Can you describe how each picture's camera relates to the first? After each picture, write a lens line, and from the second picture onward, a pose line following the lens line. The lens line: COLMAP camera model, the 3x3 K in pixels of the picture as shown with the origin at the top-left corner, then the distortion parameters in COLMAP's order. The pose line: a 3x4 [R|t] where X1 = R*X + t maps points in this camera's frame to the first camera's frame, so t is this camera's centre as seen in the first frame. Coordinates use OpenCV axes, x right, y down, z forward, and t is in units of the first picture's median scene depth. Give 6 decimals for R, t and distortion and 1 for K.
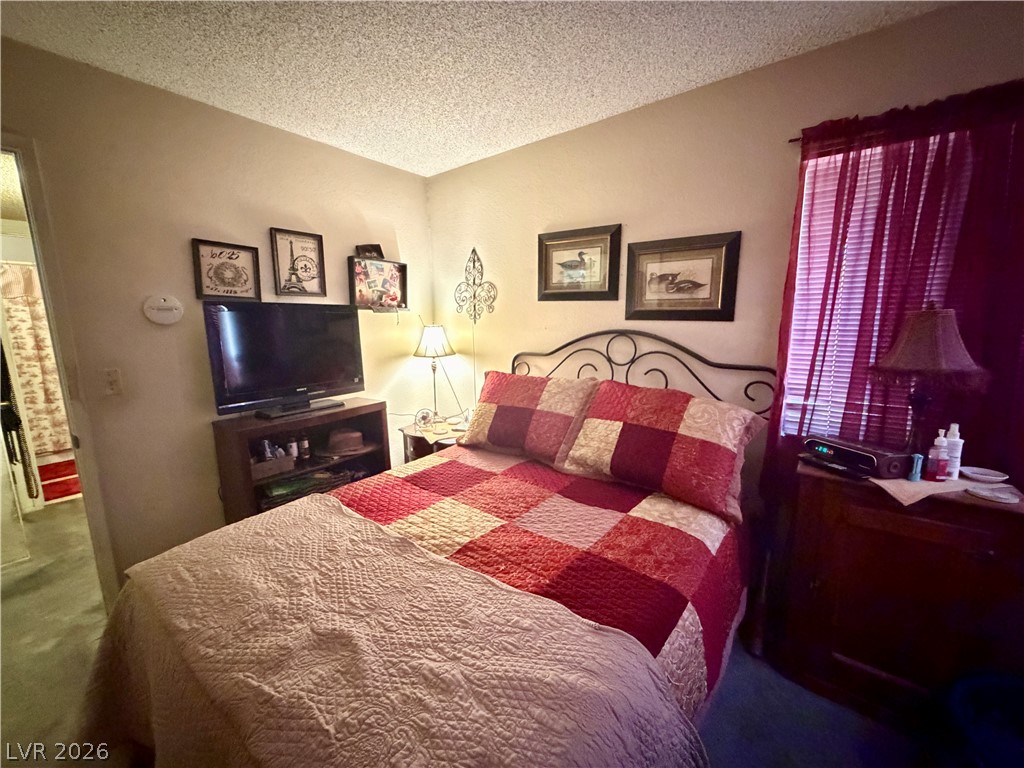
lens RADIAL K [[407.7, 0, 509.2], [0, 407.7, 384.1], [0, 0, 1]] dist [-0.001538, 0.000371]
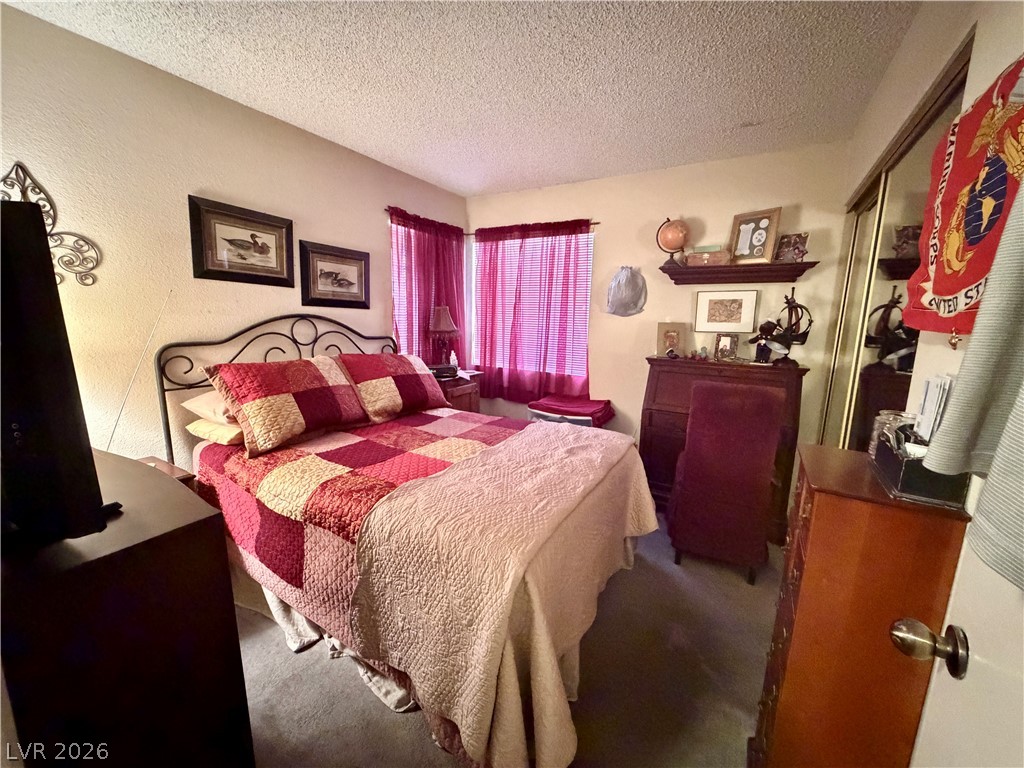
lens RADIAL K [[407.7, 0, 509.1], [0, 407.7, 386.9], [0, 0, 1]] dist [-0.001538, 0.000371]
pose [[-0.122924, -0.162305, 0.979054, -0.964589], [0.136156, 0.974449, 0.178636, -0.059775], [-0.983032, 0.155263, -0.097684, 0.575485]]
